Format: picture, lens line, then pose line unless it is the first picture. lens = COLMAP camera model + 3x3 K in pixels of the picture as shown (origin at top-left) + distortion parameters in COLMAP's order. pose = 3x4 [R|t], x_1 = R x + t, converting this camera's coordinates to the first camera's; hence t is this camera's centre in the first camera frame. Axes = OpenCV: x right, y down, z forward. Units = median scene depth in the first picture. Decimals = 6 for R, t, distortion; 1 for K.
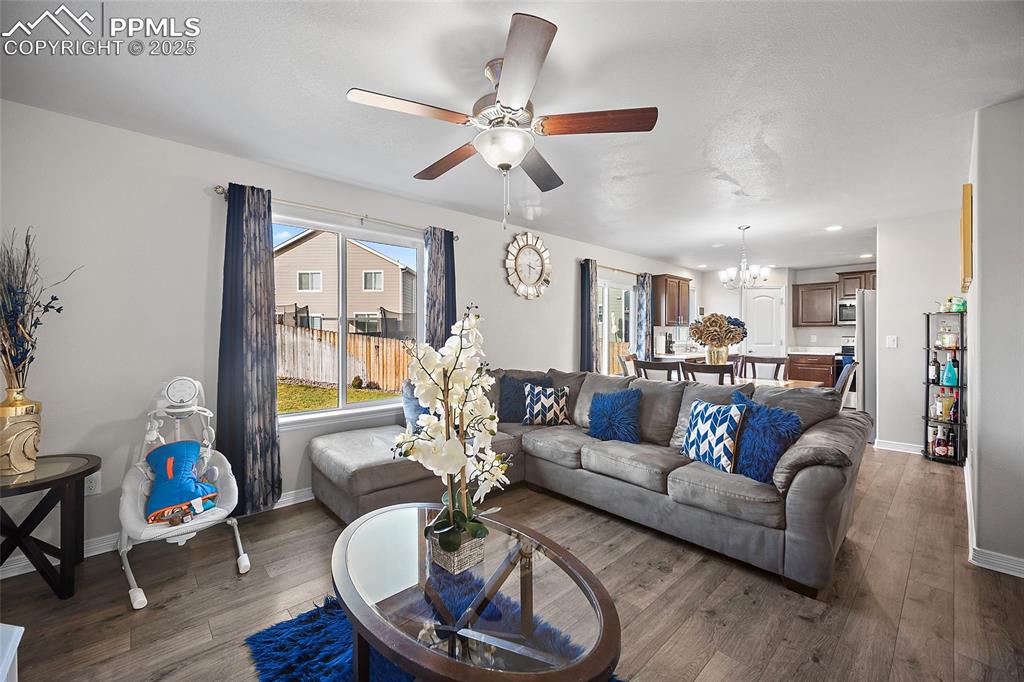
lens RADIAL K [[397.7, 0, 512.3], [0, 397.7, 331.9], [0, 0, 1]] dist [-0.002424, -0.000181]
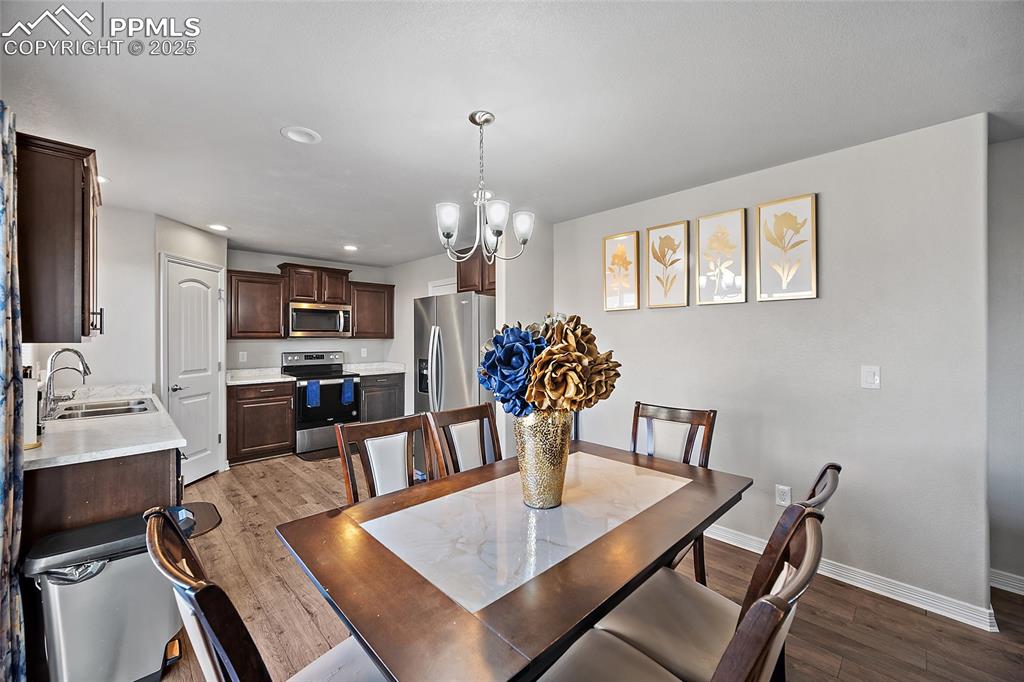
lens RADIAL K [[404.2, 0, 509.4], [0, 404.2, 335.7], [0, 0, 1]] dist [-0.000910, 0.000125]
pose [[-0.032406, 0.003804, 0.999468, 0.156216], [-0.003685, 0.999986, -0.003925, -0.031551], [-0.999468, -0.003810, -0.032392, 1.122353]]
